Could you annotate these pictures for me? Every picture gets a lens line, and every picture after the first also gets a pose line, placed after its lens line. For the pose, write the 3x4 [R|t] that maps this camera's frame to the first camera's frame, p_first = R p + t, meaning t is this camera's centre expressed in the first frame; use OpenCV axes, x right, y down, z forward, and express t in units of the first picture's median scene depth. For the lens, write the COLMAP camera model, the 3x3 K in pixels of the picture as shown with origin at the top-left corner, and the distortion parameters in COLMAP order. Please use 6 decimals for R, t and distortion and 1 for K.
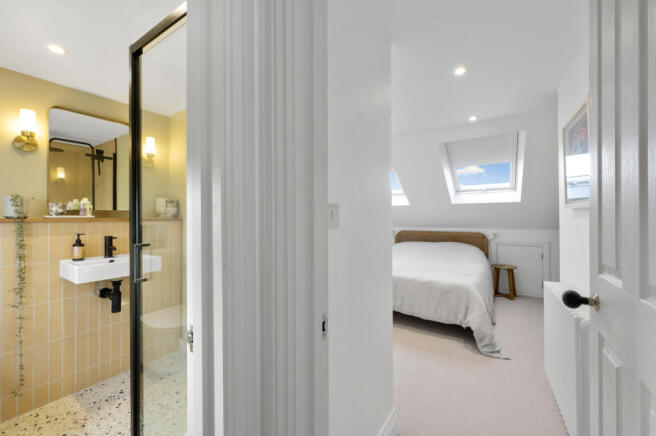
lens RADIAL K [[282.9, 0, 317.0], [0, 282.9, 214.9], [0, 0, 1]] dist [-0.001430, 0.001148]
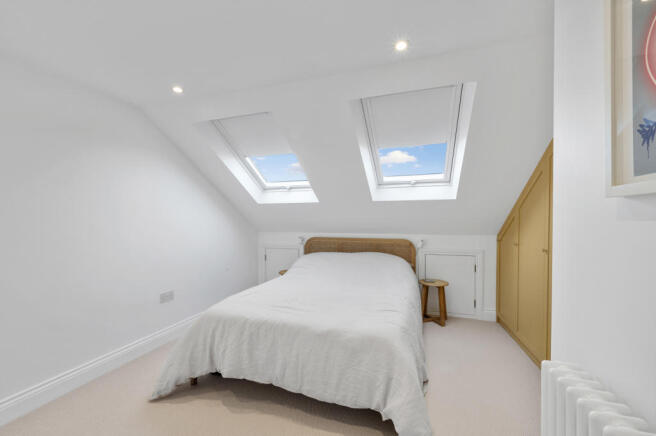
lens RADIAL K [[277.0, 0, 328.6], [0, 277.0, 220.7], [0, 0, 1]] dist [-0.003728, -0.000601]
pose [[0.966736, 0.004395, 0.255740, 0.163221], [-0.007074, 0.999929, 0.009556, 0.004346], [-0.255680, -0.011047, 0.966698, 0.299956]]
